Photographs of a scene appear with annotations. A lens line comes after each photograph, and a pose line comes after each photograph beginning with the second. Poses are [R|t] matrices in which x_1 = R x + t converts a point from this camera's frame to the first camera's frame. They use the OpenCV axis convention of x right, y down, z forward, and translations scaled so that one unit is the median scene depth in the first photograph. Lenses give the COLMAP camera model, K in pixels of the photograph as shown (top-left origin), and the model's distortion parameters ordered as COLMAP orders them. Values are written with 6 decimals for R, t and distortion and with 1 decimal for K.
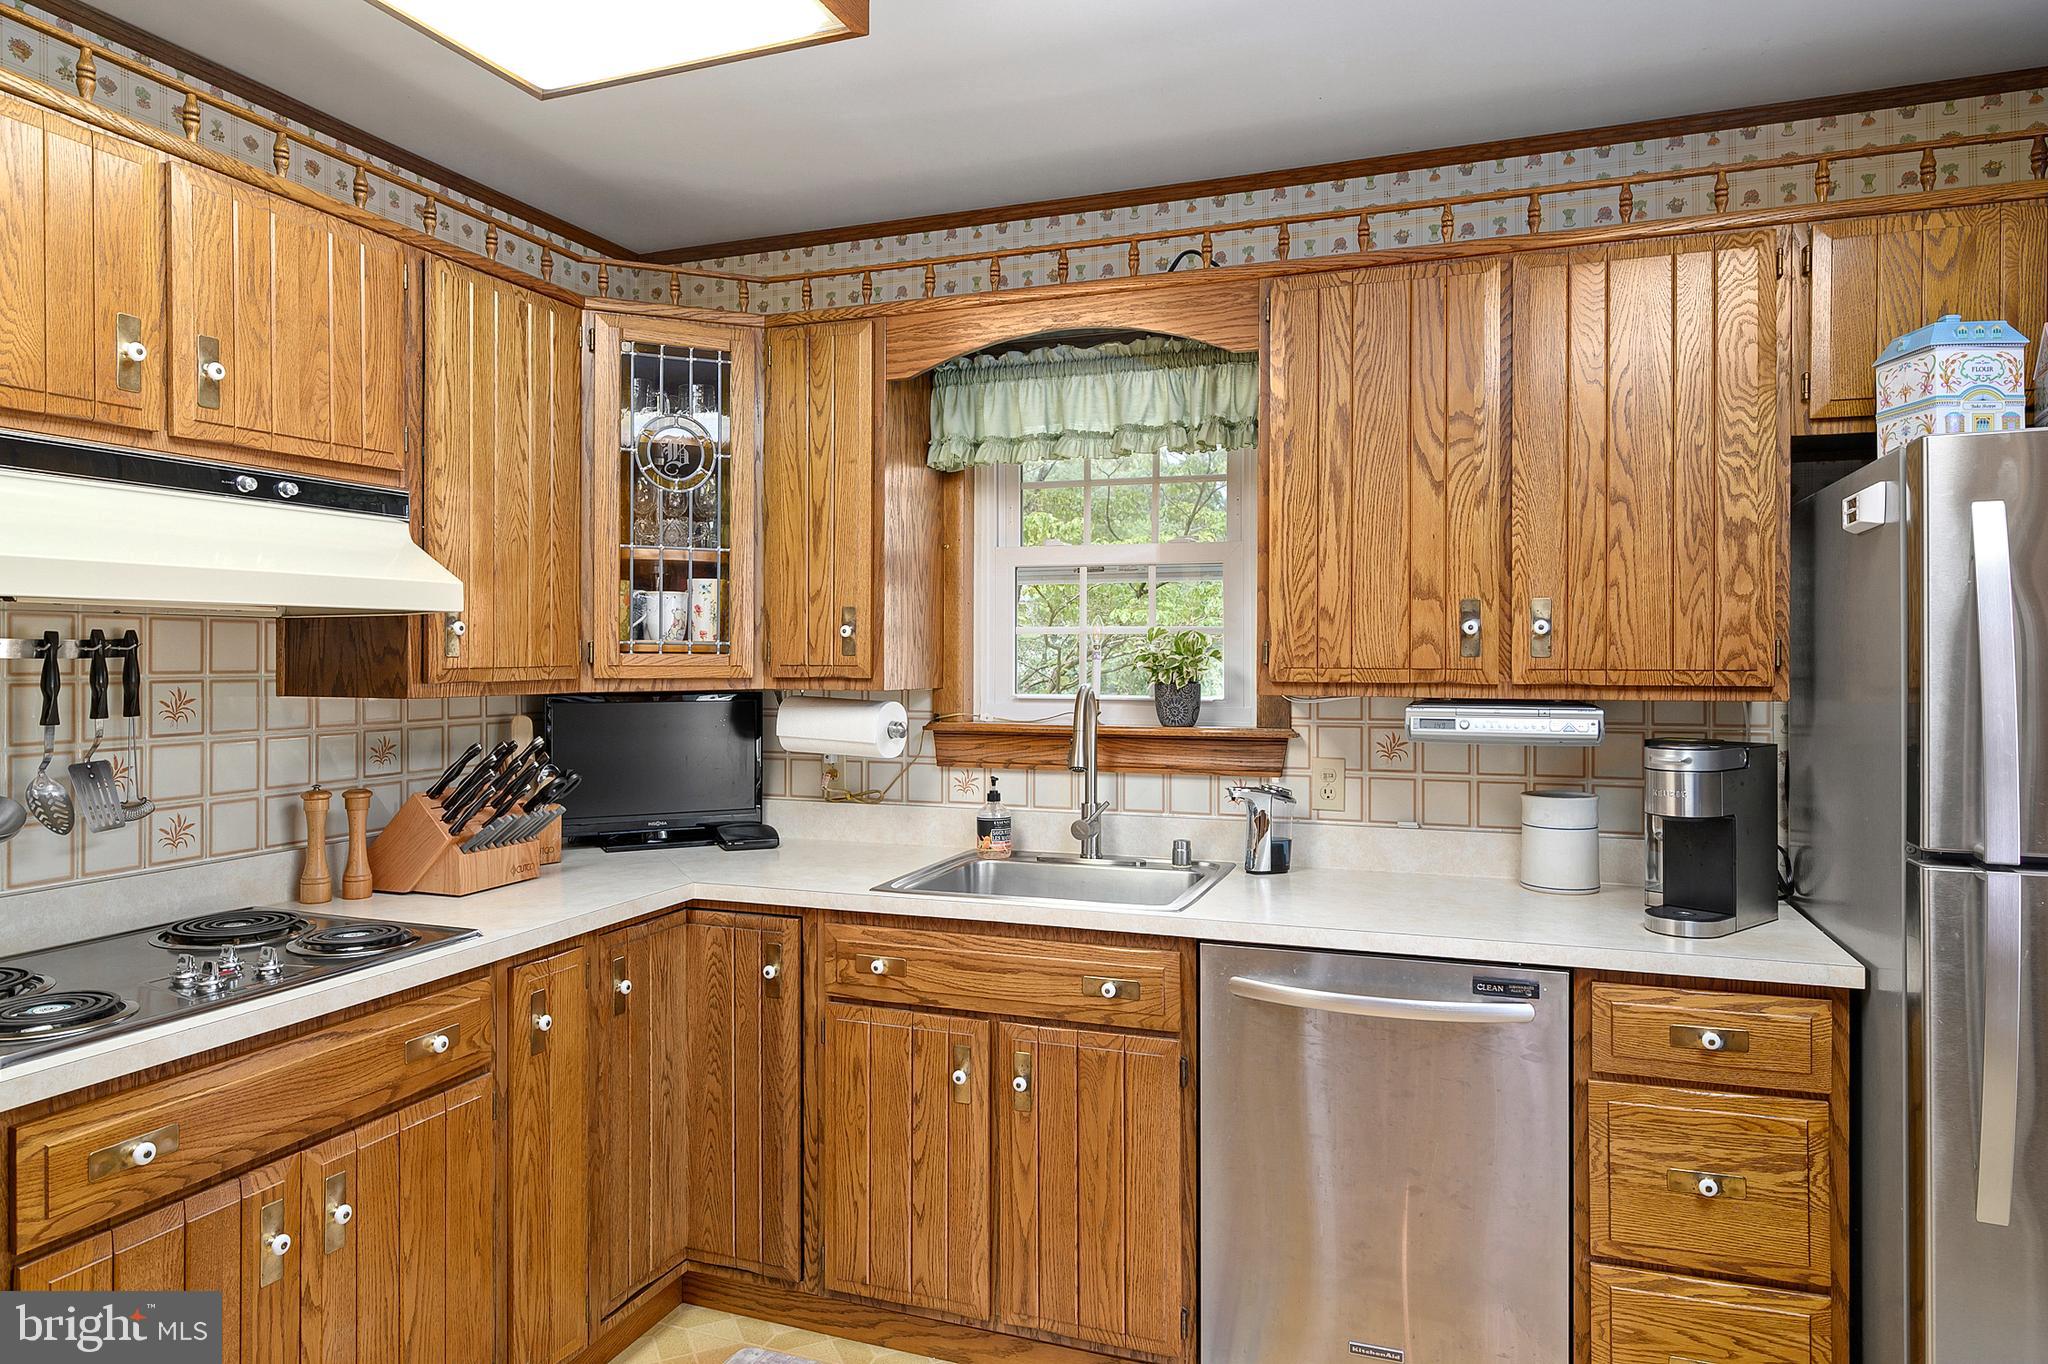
lens RADIAL K [[1255.6, 0, 1027.6], [0, 1255.6, 656.6], [0, 0, 1]] dist [-0.005589, 0.004248]
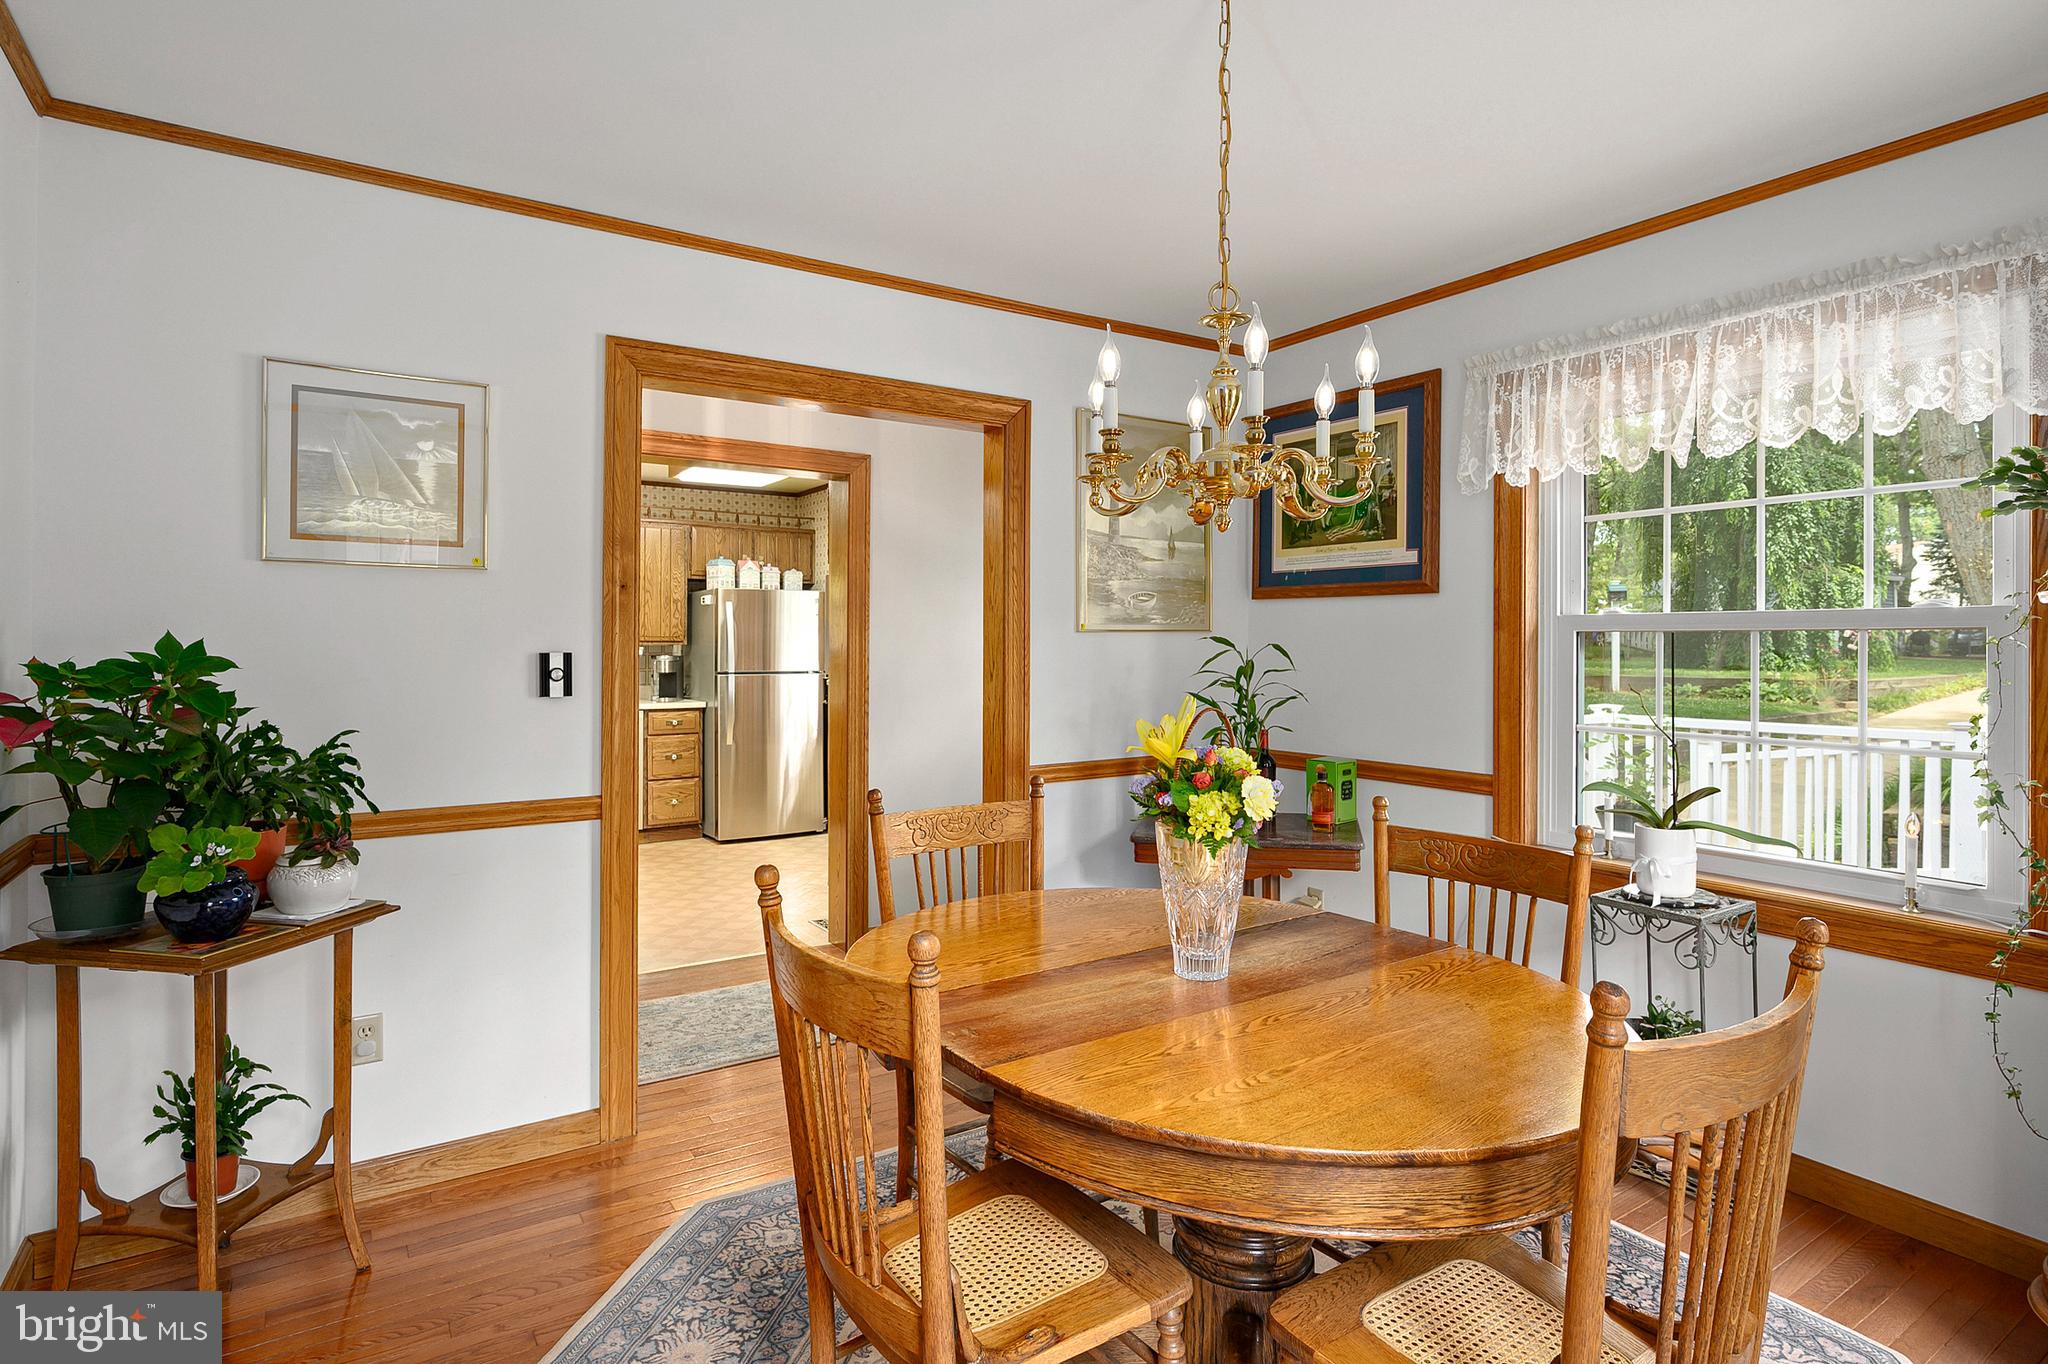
lens RADIAL K [[1056.6, 0, 1025.1], [0, 1056.6, 649.2], [0, 0, 1]] dist [-0.009538, 0.003440]
pose [[0.590321, -0.003081, 0.807163, -1.412011], [-0.000928, 0.999989, 0.004496, 0.032974], [-0.807168, -0.003403, 0.590312, -1.781773]]
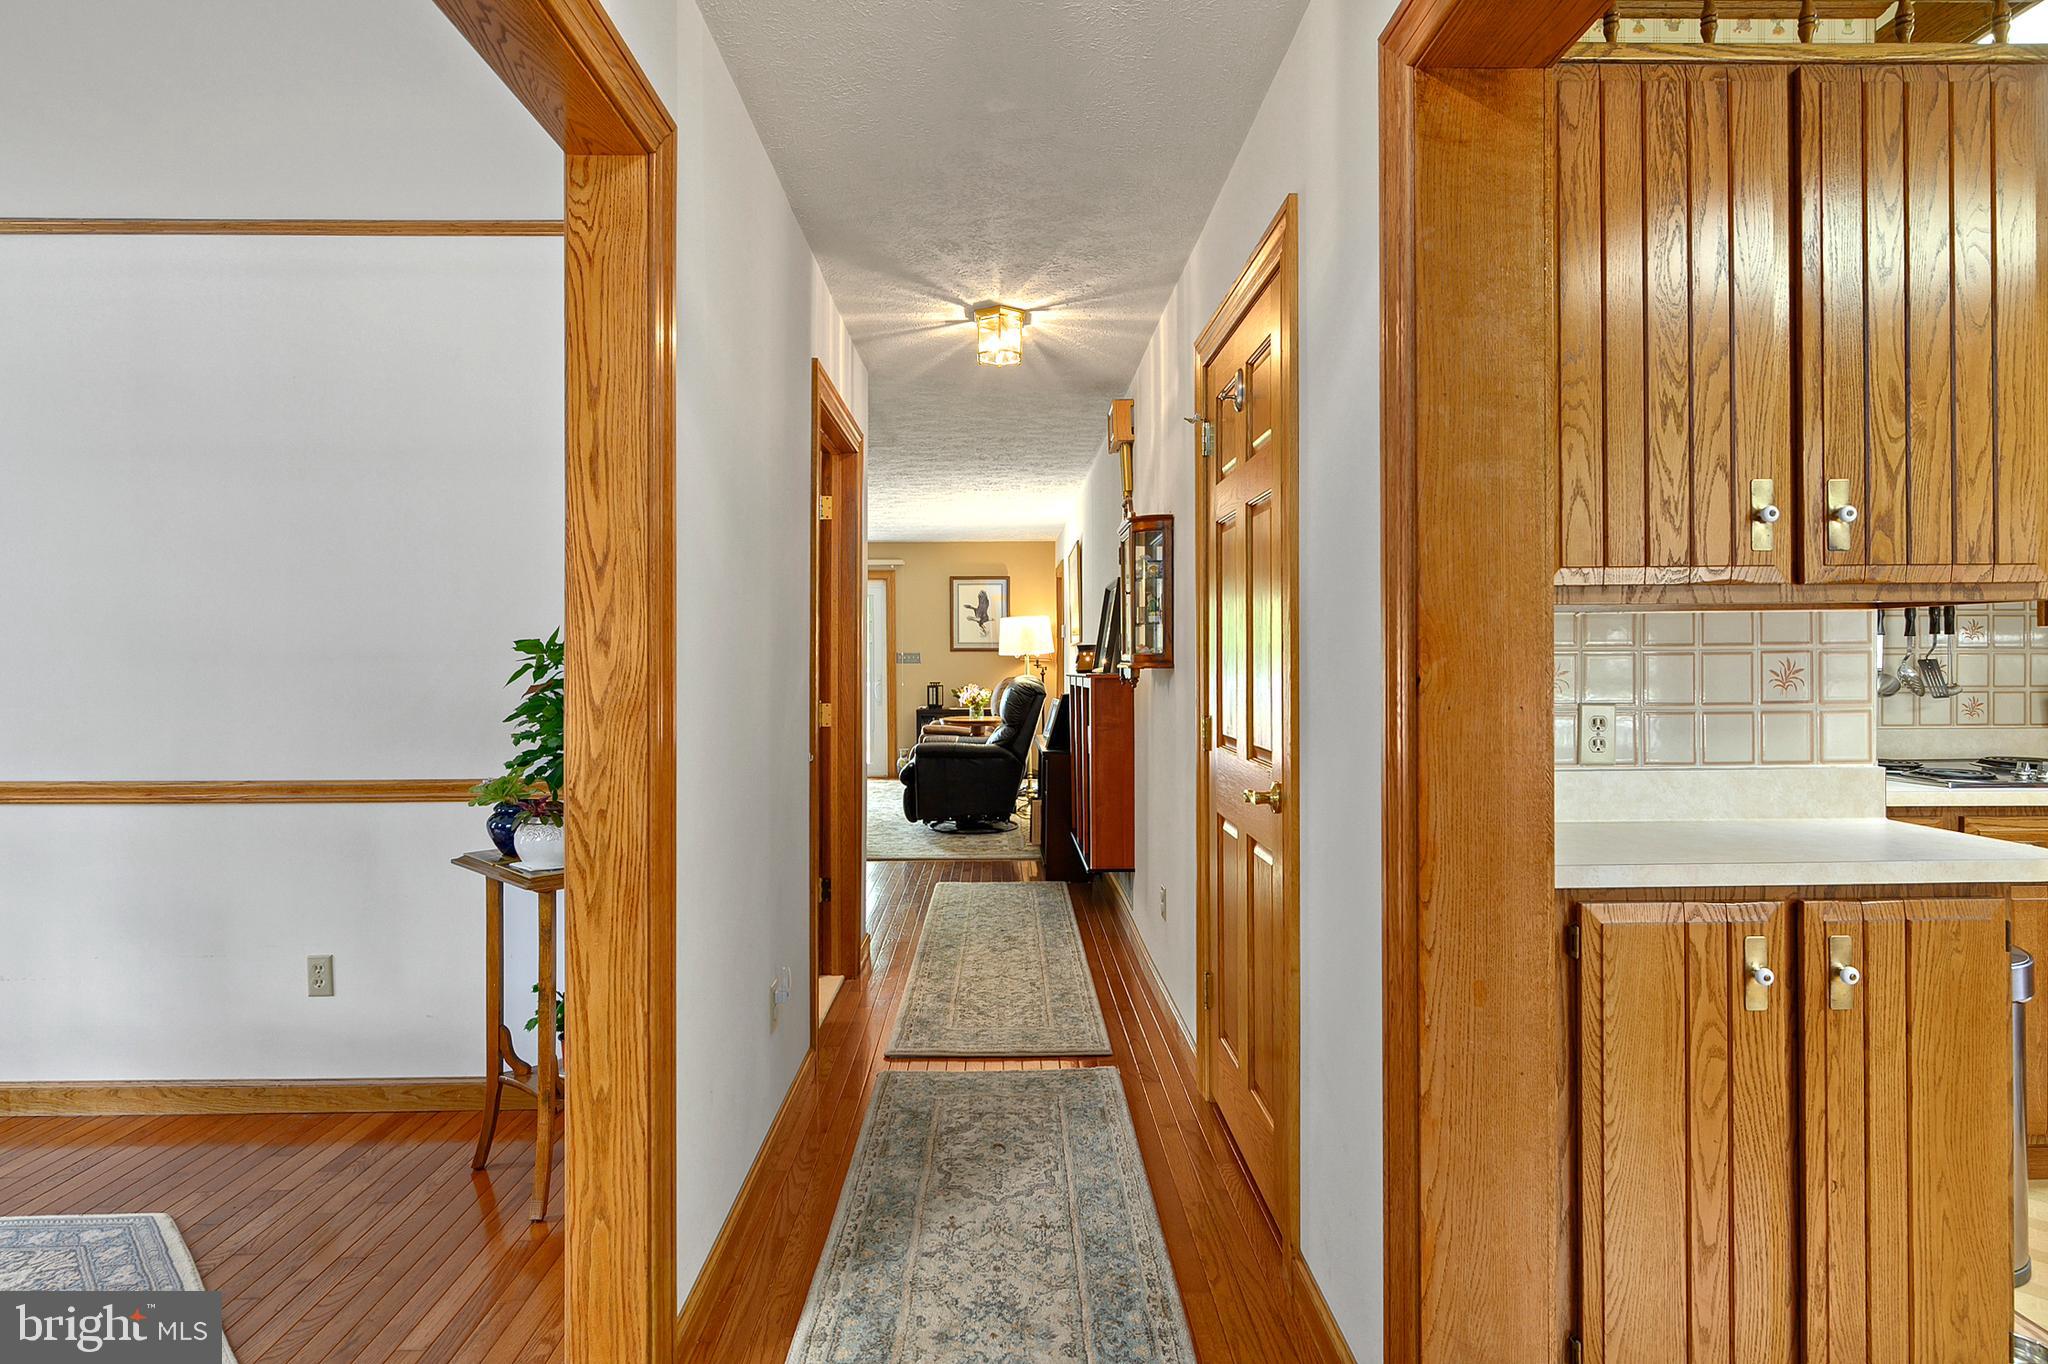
lens RADIAL K [[993.6, 0, 1017.4], [0, 993.6, 659.9], [0, 0, 1]] dist [-0.000911, -0.001394]
pose [[0.349350, -0.000183, -0.936992, 0.098921], [0.001661, 0.999999, 0.000423, 0.072143], [0.936991, -0.001704, 0.349350, -0.601669]]
